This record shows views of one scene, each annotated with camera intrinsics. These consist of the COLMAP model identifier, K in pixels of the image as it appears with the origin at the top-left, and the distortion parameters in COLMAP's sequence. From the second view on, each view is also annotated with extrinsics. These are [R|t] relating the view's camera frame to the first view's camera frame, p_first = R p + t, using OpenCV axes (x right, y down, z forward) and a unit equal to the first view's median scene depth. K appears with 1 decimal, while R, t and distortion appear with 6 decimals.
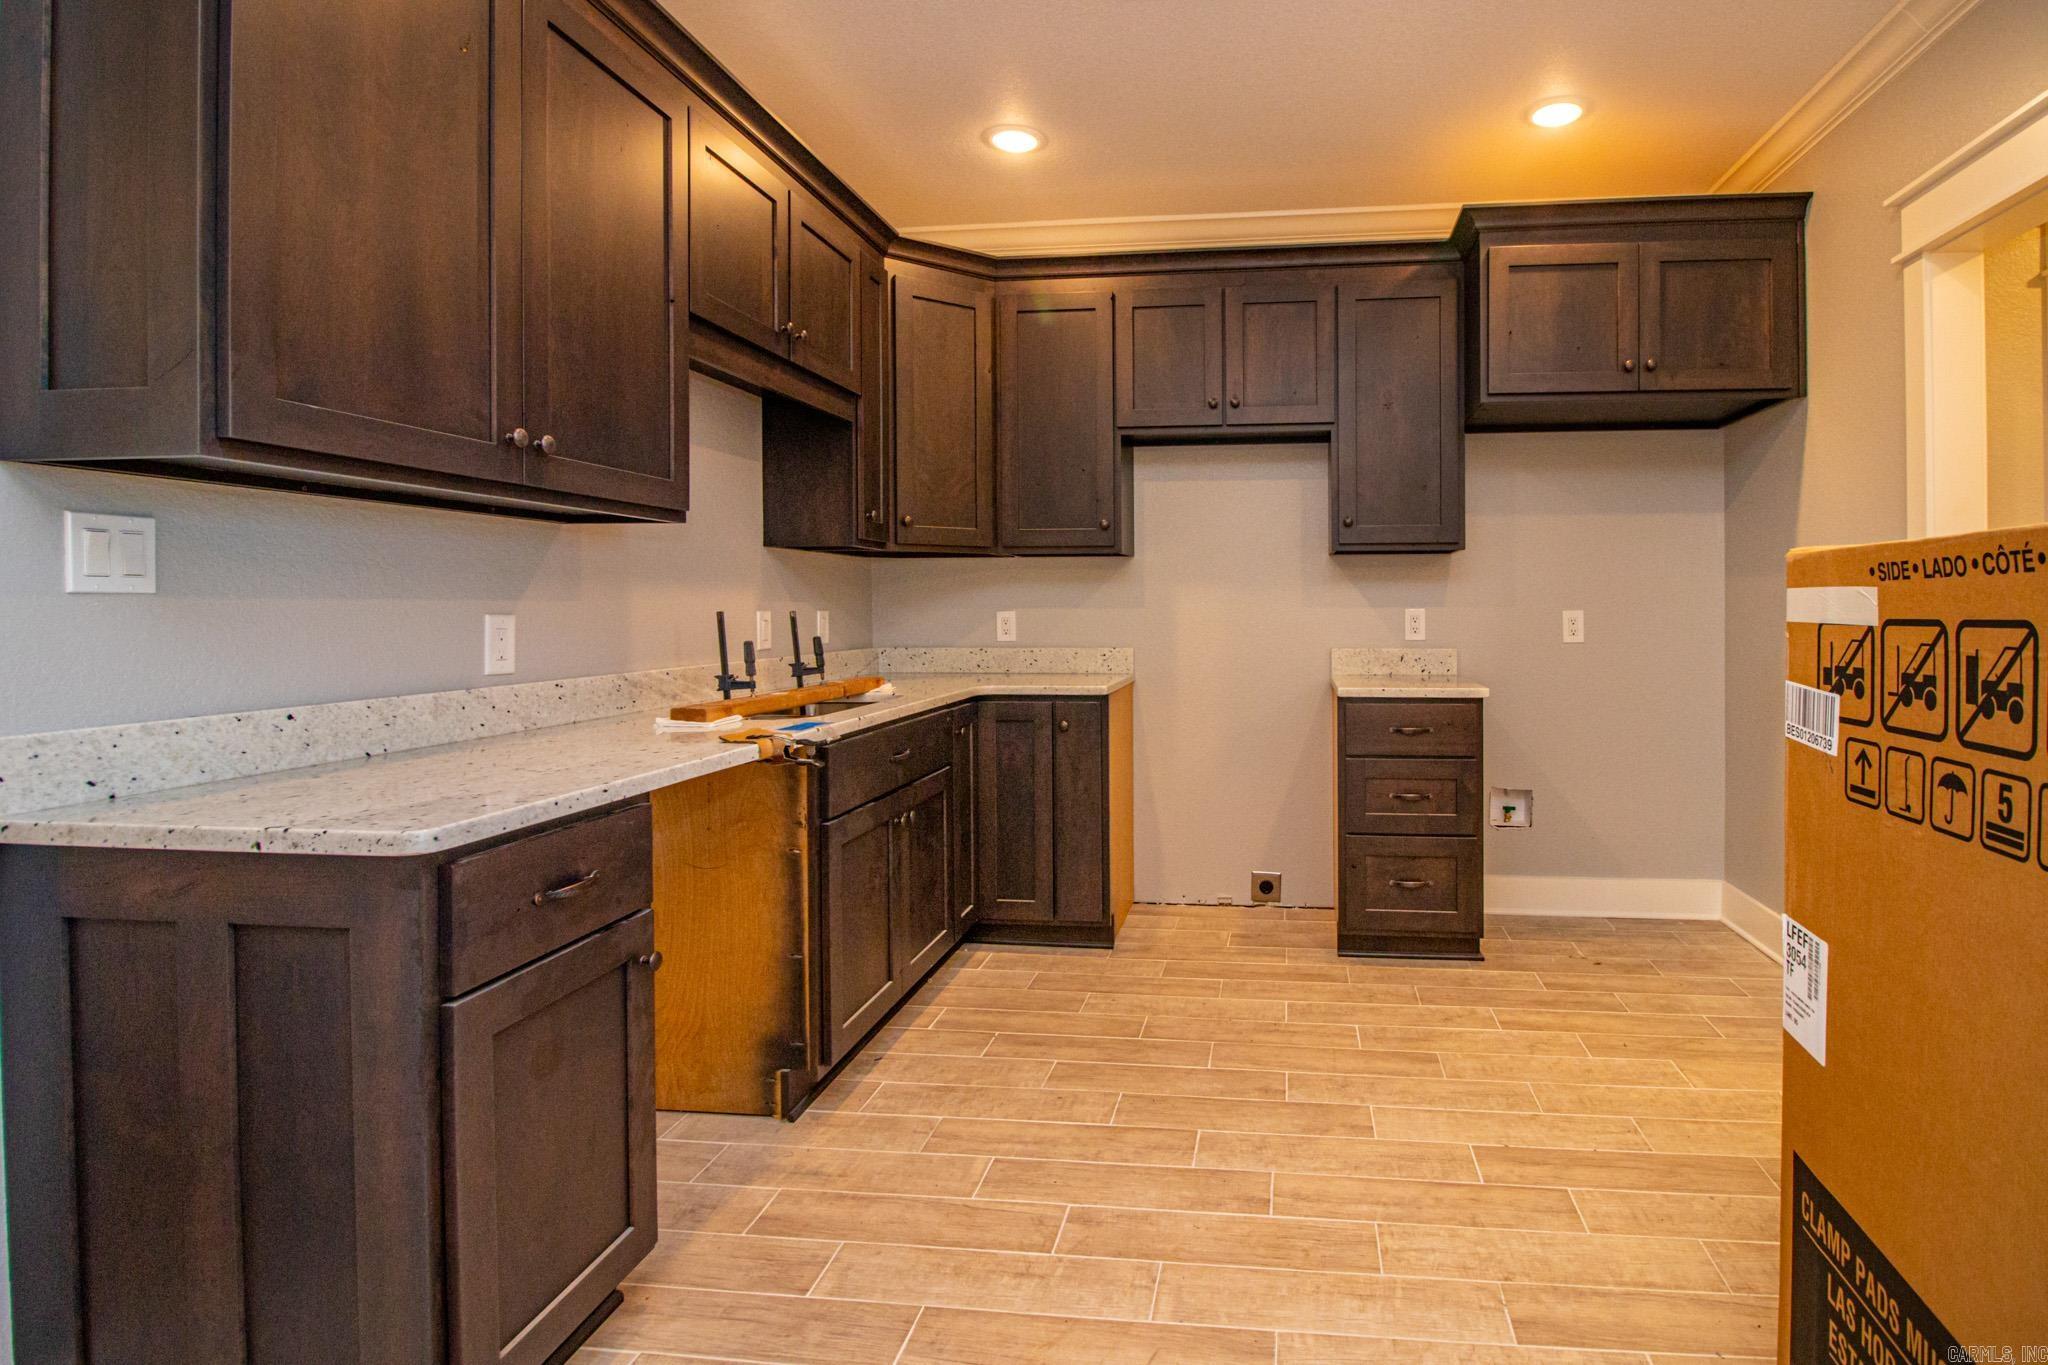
lens RADIAL K [[1011.5, 0, 1166.6], [0, 1011.5, 608.7], [0, 0, 1]] dist [0.003439, -0.000542]
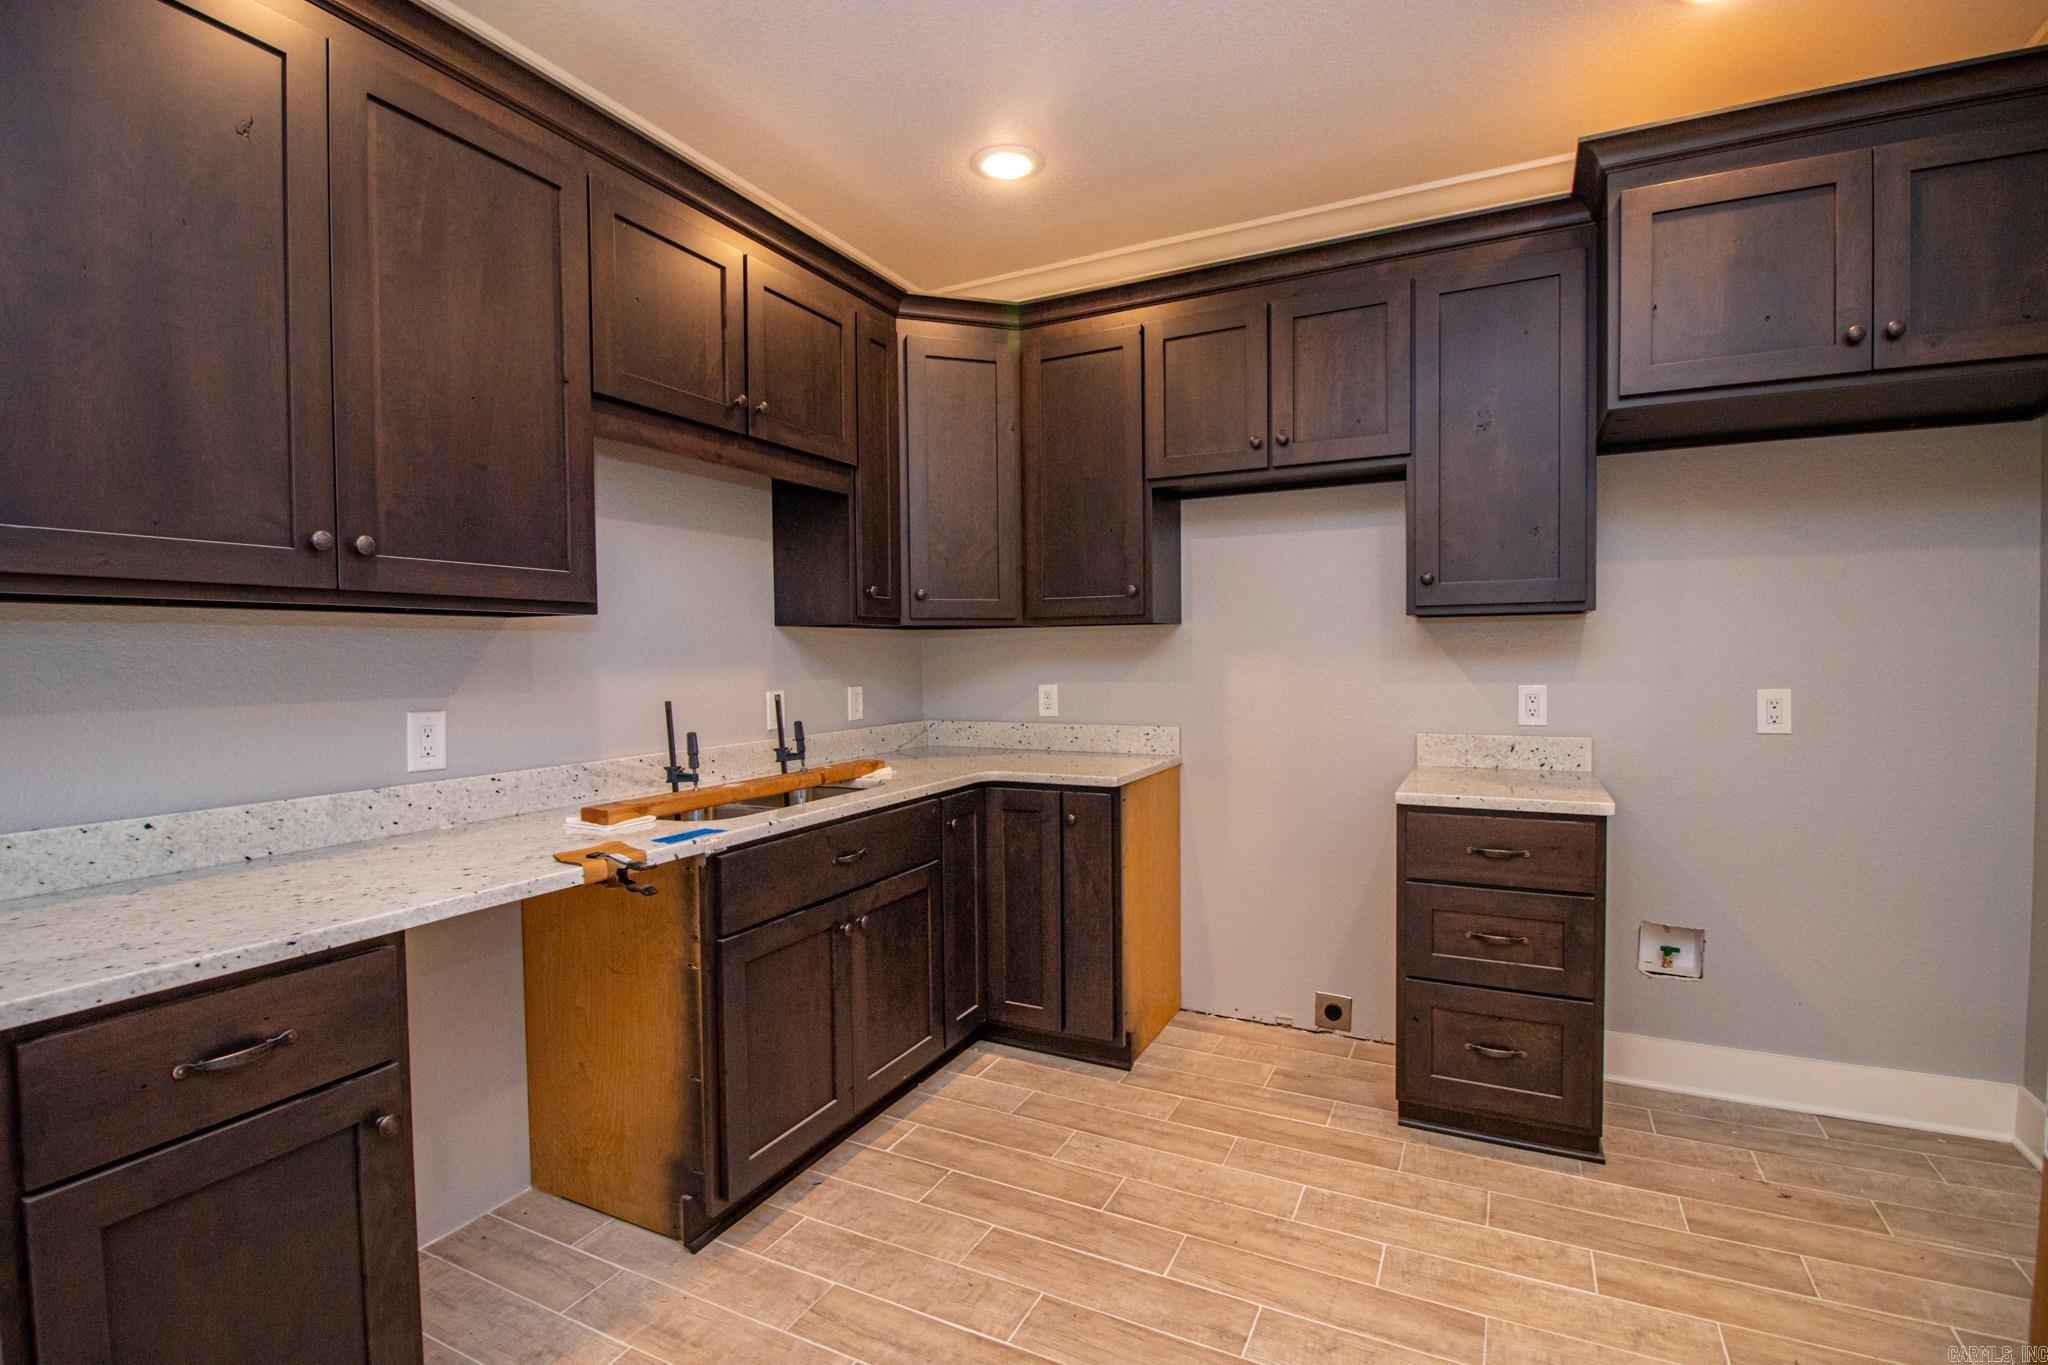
lens RADIAL K [[936.3, 0, 1015.0], [0, 936.3, 684.7], [0, 0, 1]] dist [-0.010077, -0.004807]
pose [[0.936622, 0.003414, -0.350325, 0.151693], [0.007519, 0.999526, 0.029843, -0.030593], [0.350261, -0.030586, 0.936153, 0.227338]]
